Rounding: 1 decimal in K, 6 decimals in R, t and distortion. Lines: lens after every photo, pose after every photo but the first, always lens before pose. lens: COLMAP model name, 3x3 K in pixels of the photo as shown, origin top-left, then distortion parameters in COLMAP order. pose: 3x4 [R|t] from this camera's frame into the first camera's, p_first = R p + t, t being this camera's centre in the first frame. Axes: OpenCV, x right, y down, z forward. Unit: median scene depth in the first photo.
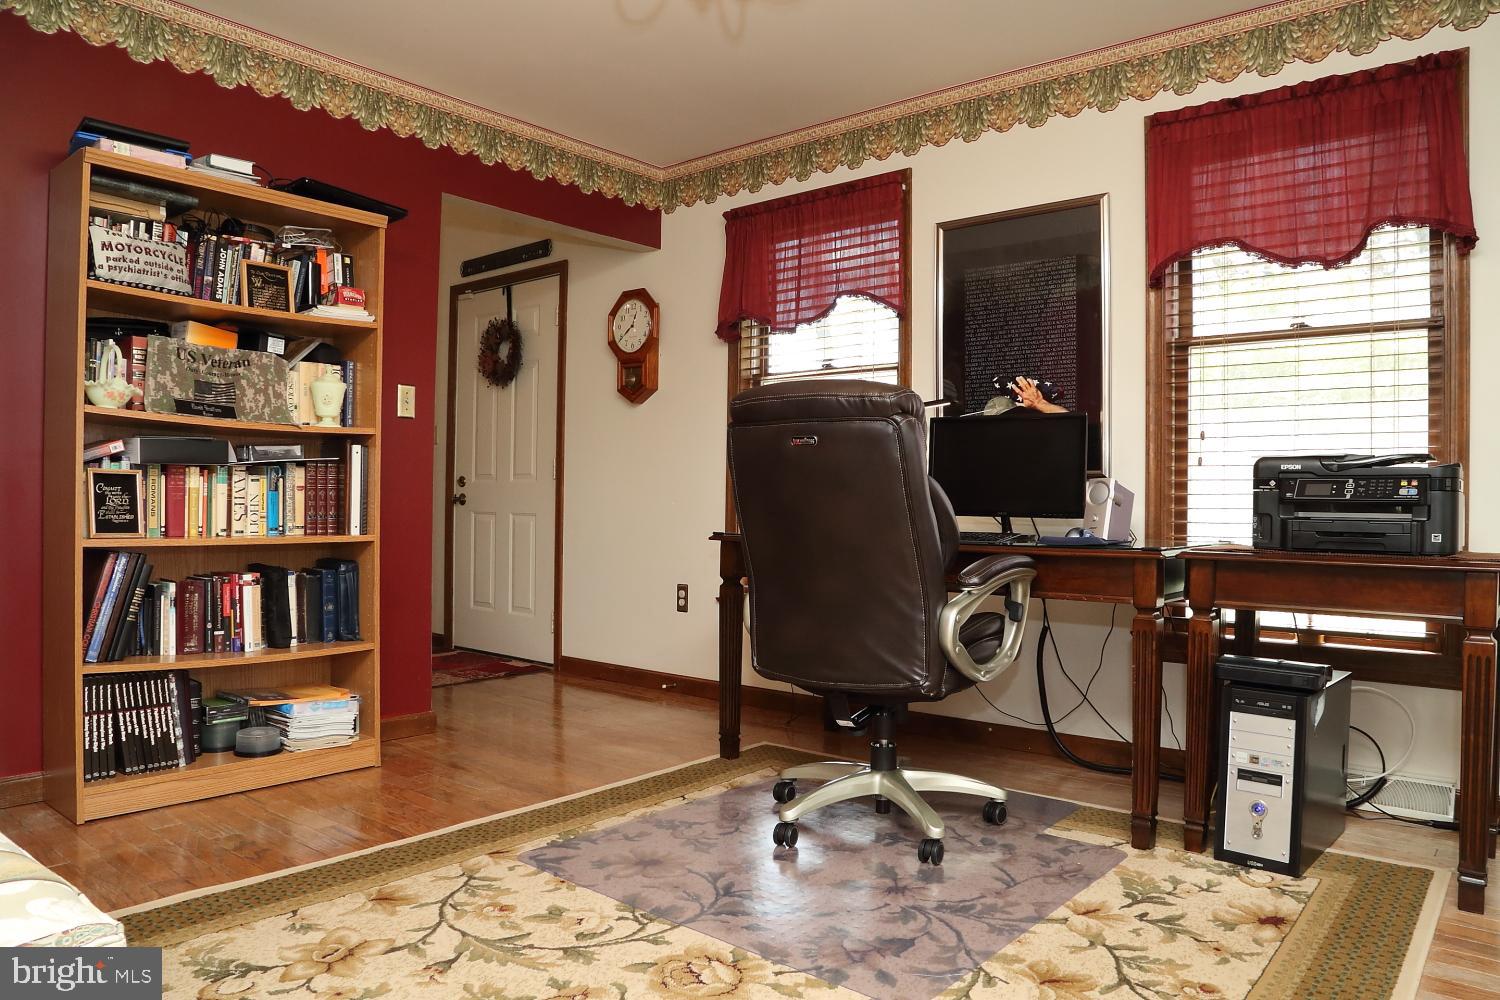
lens RADIAL K [[1023.9, 0, 751.3], [0, 1023.9, 503.8], [0, 0, 1]] dist [-0.126662, 0.080061]
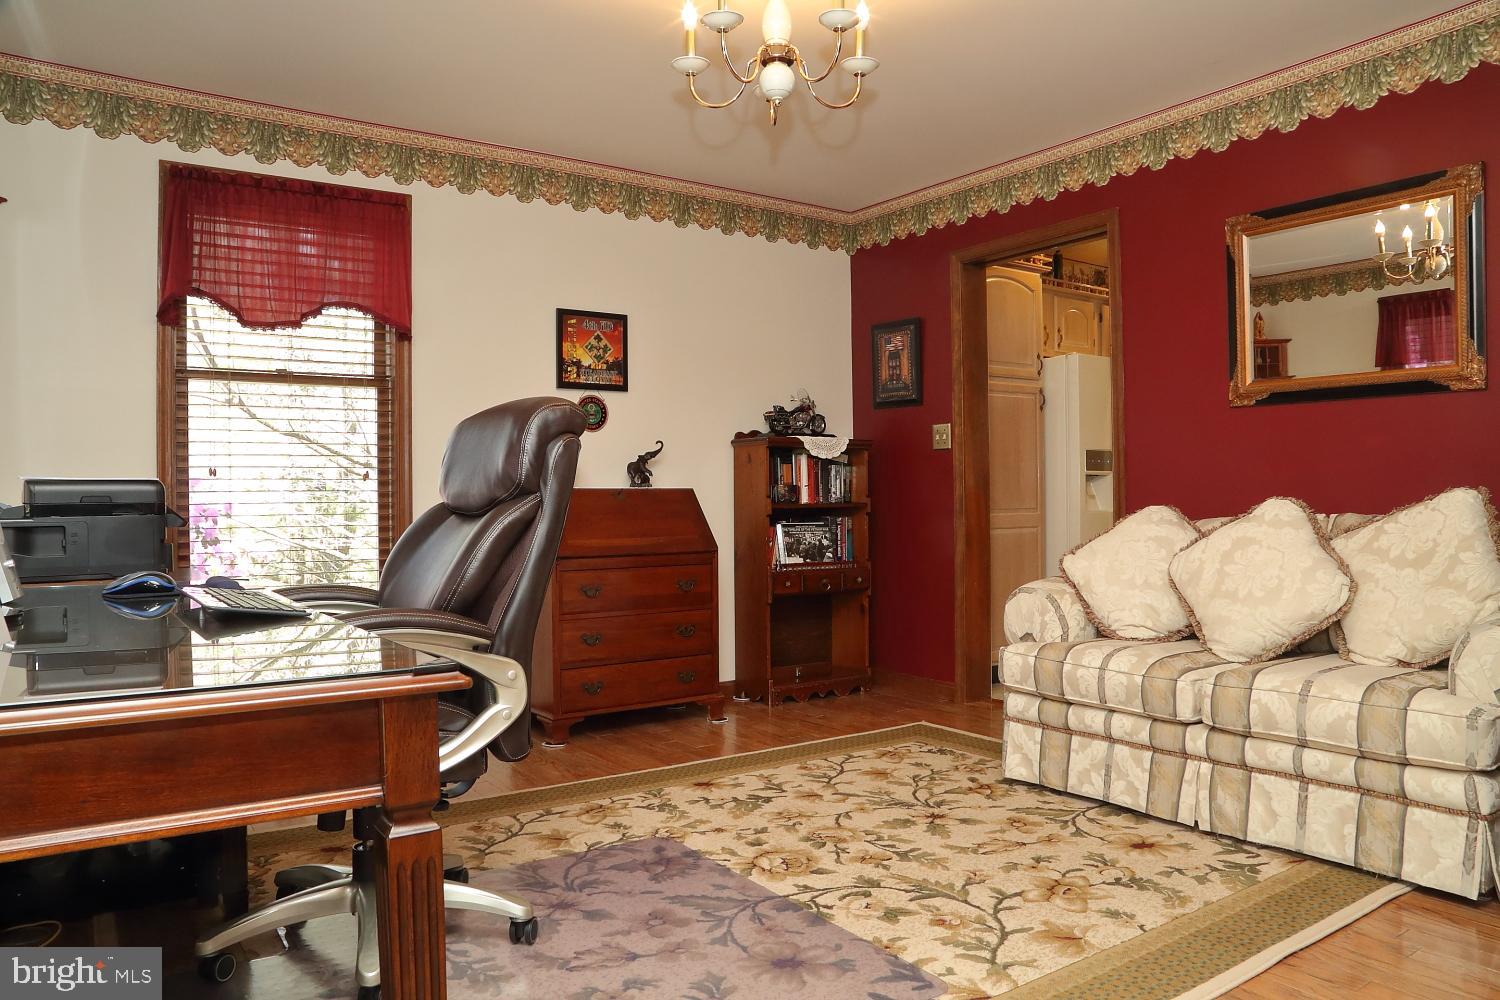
lens RADIAL K [[1023.9, 0, 751.3], [0, 1023.9, 503.8], [0, 0, 1]] dist [-0.126662, 0.080061]
pose [[-0.965396, -0.000224, 0.260790, -0.347765], [0.002616, 0.999941, 0.010544, -0.044156], [-0.260777, 0.010862, -0.965338, 2.172283]]
